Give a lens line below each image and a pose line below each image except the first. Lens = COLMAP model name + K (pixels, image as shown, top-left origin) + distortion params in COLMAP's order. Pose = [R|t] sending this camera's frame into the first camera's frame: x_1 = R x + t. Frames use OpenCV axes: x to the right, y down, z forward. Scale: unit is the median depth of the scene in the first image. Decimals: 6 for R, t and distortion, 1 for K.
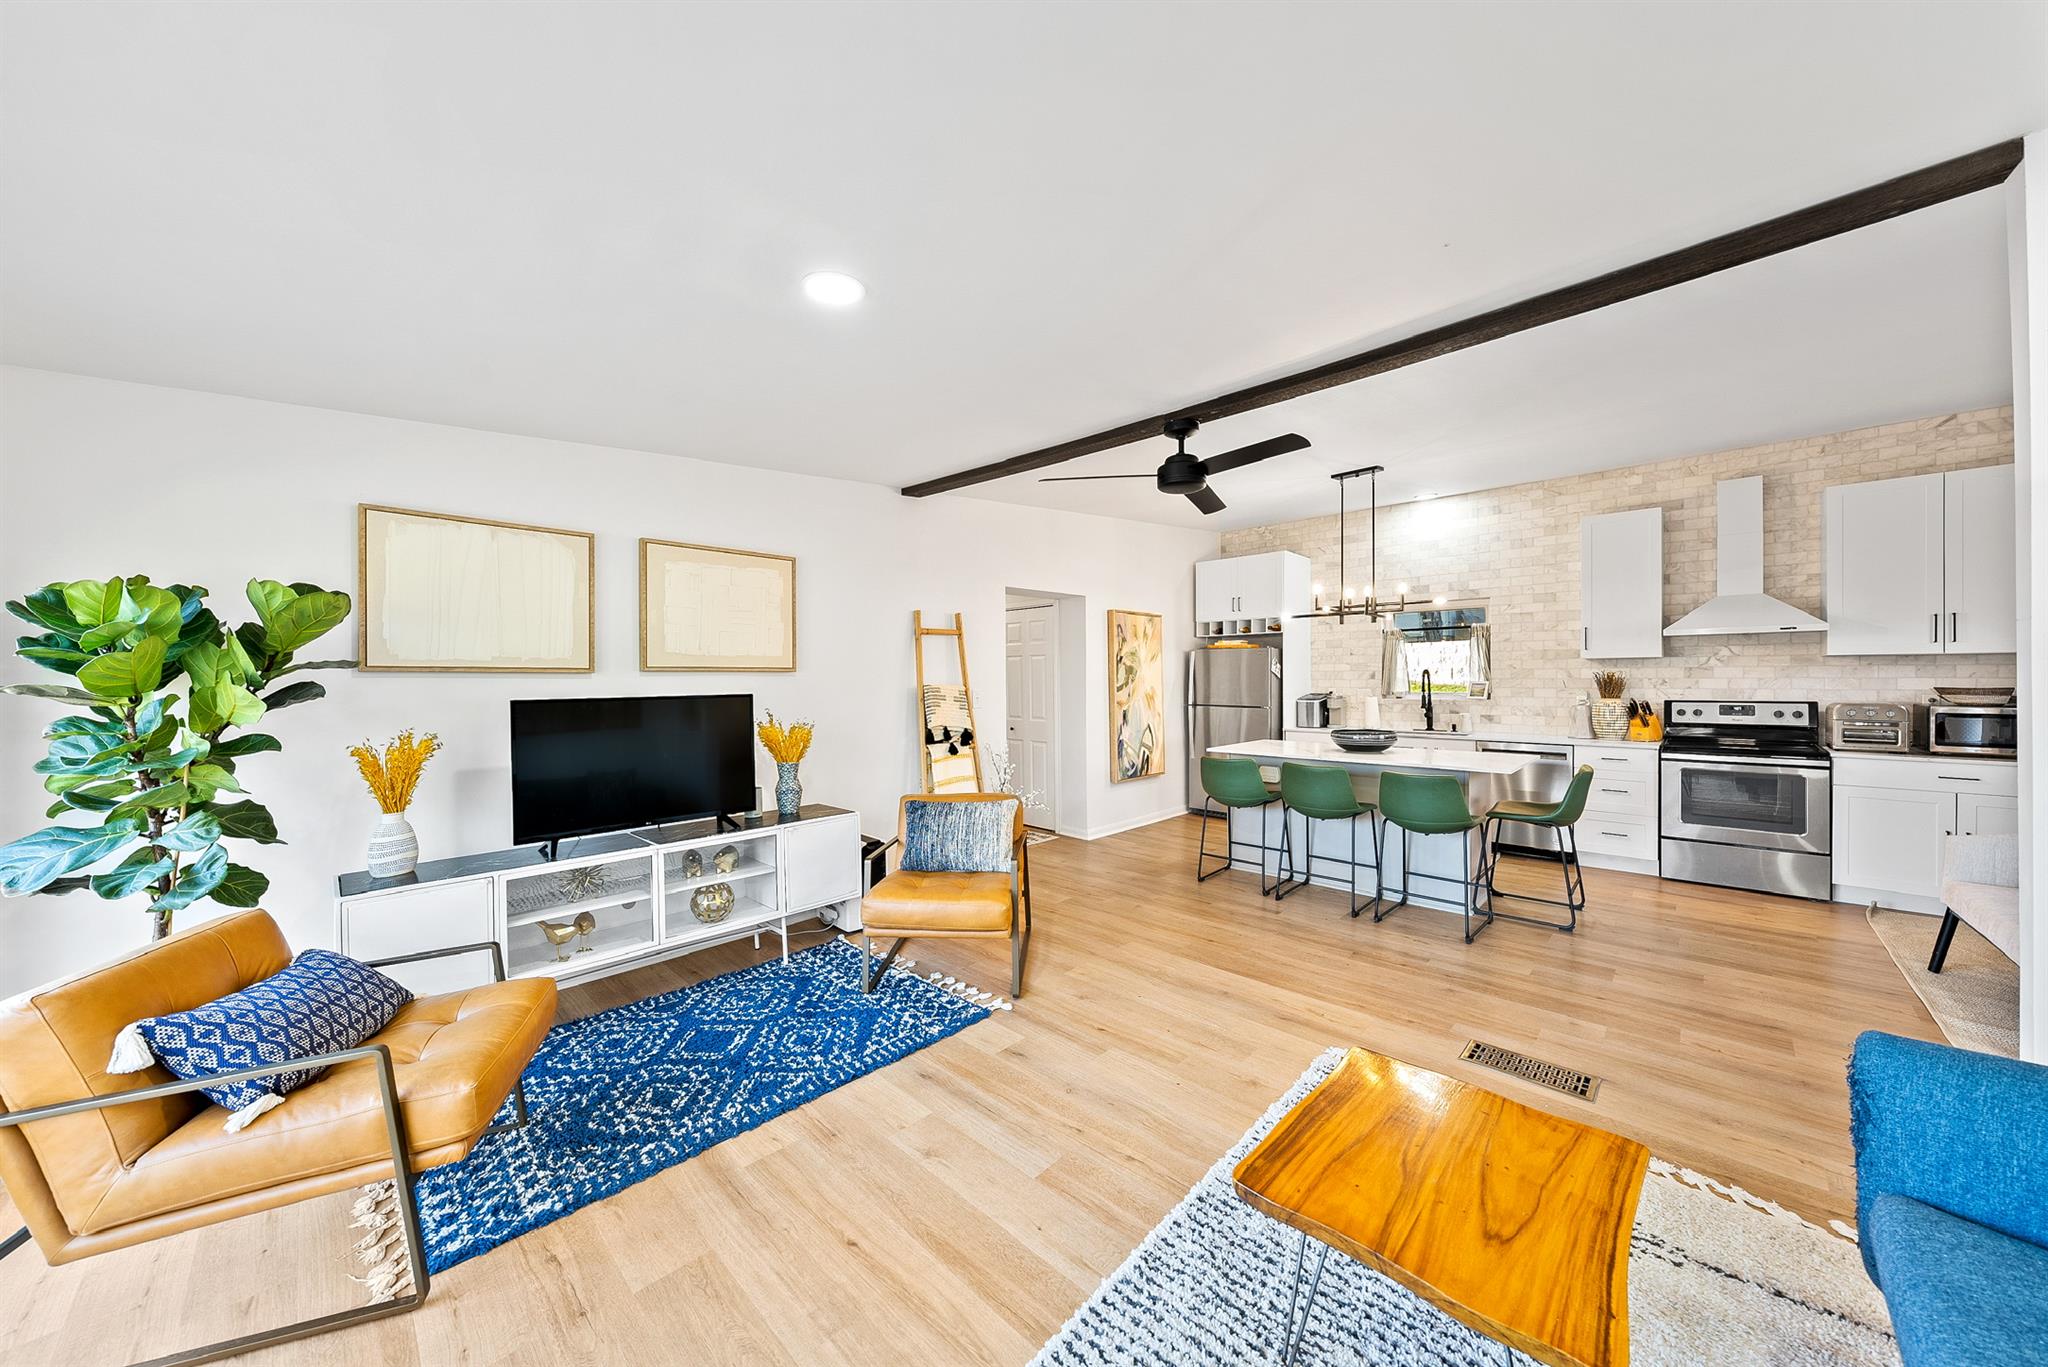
lens RADIAL K [[700.4, 0, 1029.4], [0, 700.4, 680.0], [0, 0, 1]] dist [-0.006227, -0.000104]
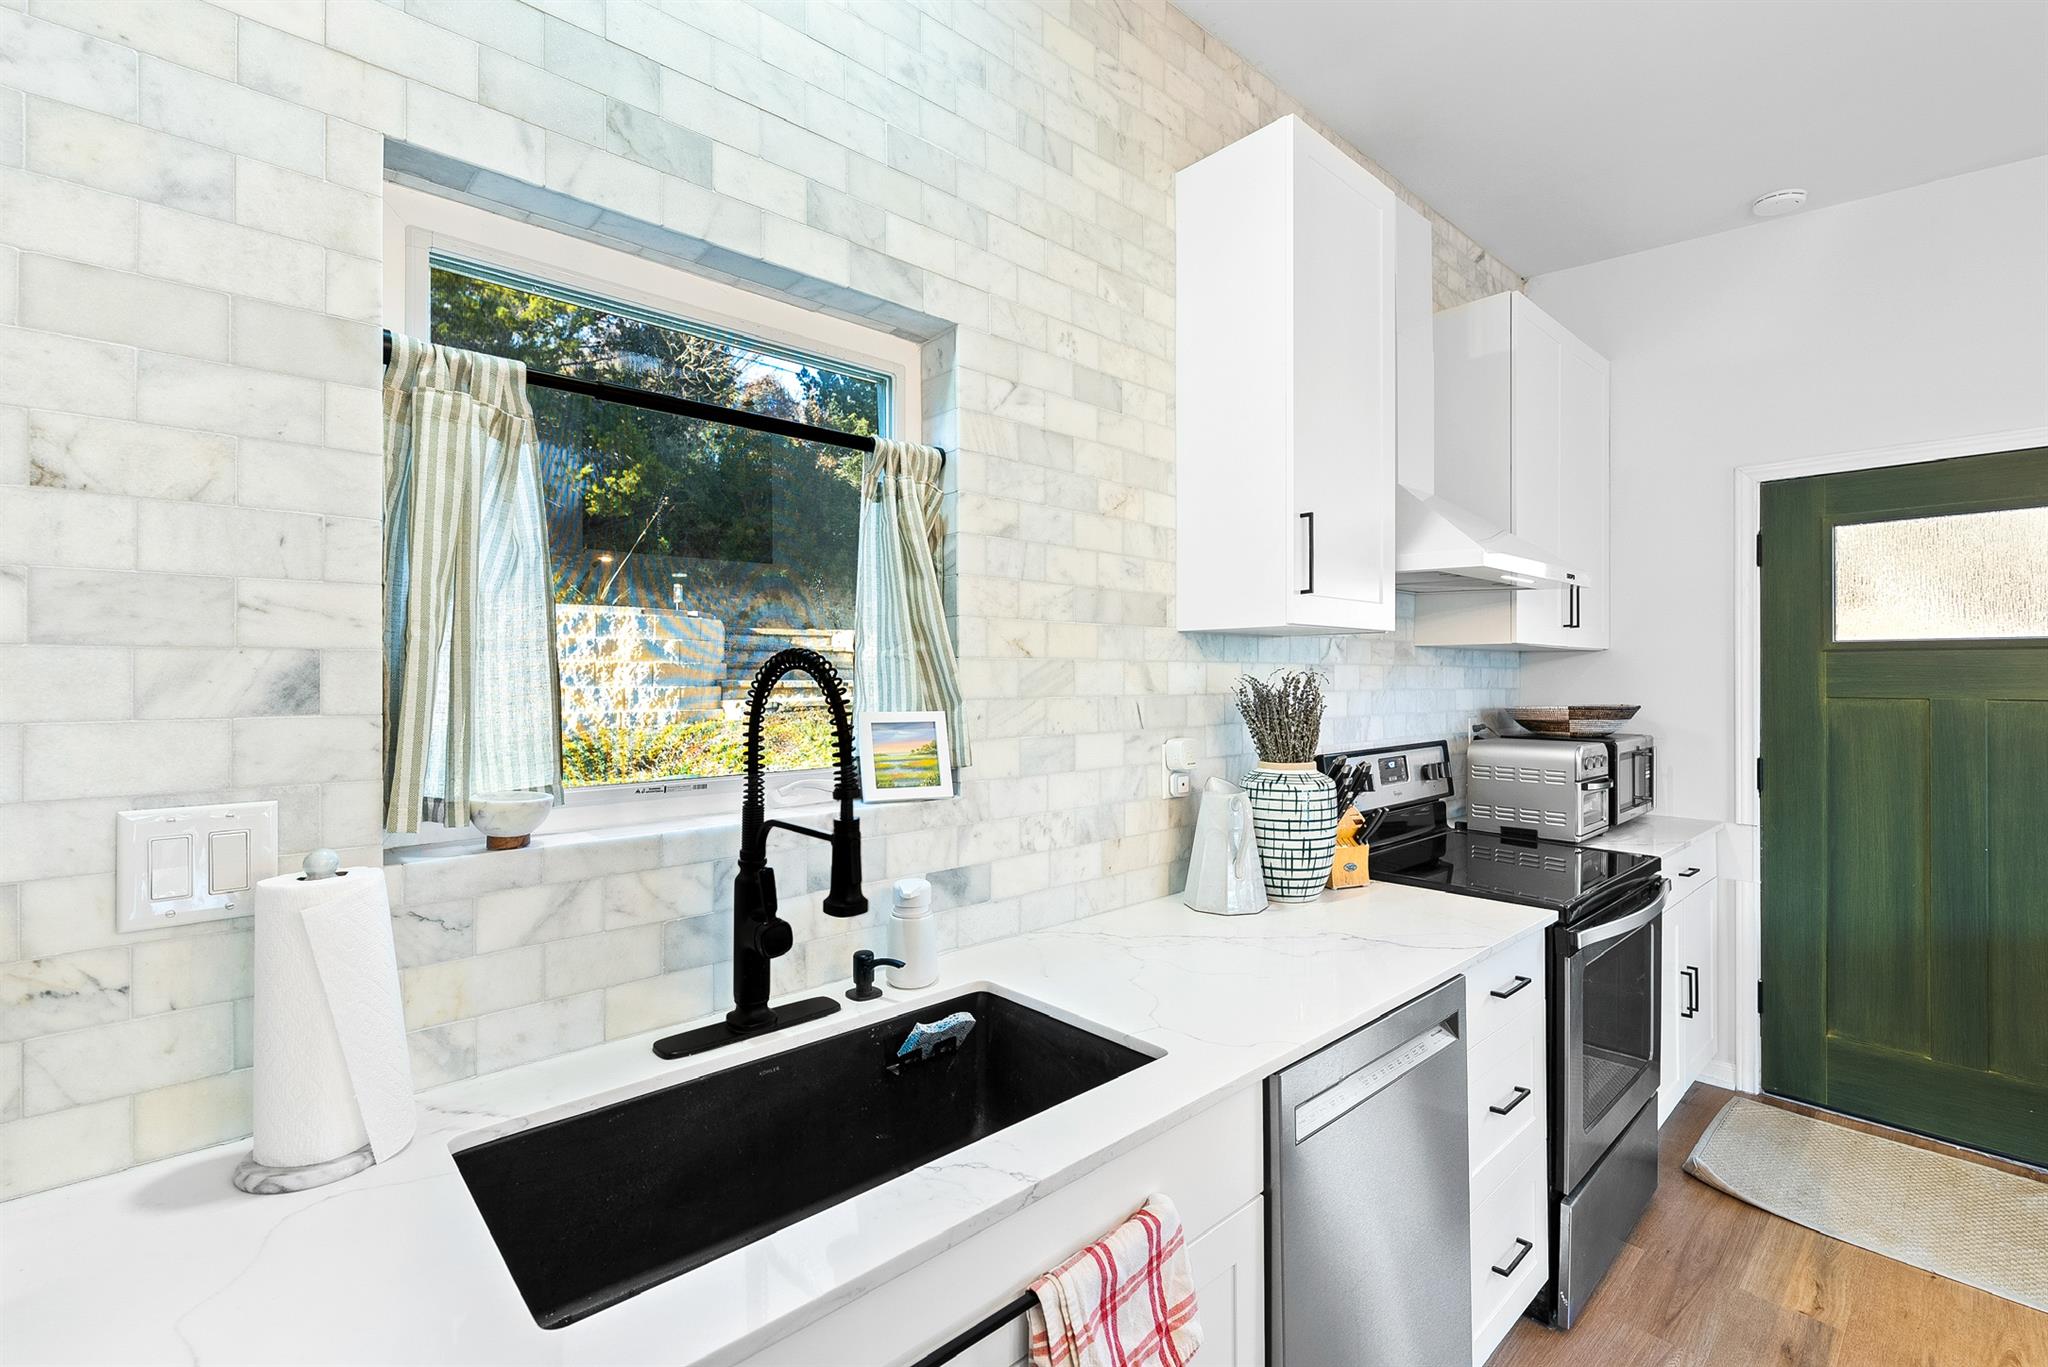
lens RADIAL K [[887.5, 0, 1027.6], [0, 887.5, 673.8], [0, 0, 1]] dist [-0.001123, 0.000452]
pose [[0.064157, 0.006846, 0.997916, 0.437873], [0.000730, 0.999976, -0.006907, -0.009234], [-0.997940, 0.001172, 0.064150, 1.088685]]
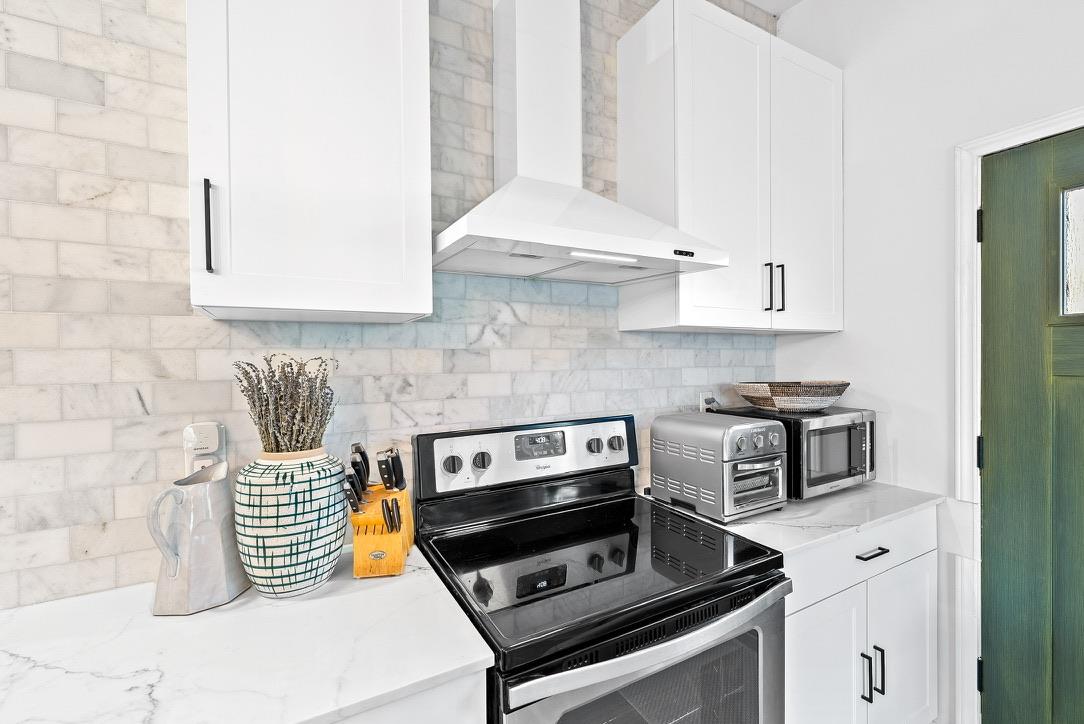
lens RADIAL K [[469.7, 0, 545.8], [0, 469.7, 363.0], [0, 0, 1]] dist [-0.001123, 0.000452]
pose [[0.284875, -0.010725, 0.958505, 0.670446], [0.011255, 0.999906, 0.007843, -0.010733], [-0.958499, 0.008554, 0.284969, 0.837201]]
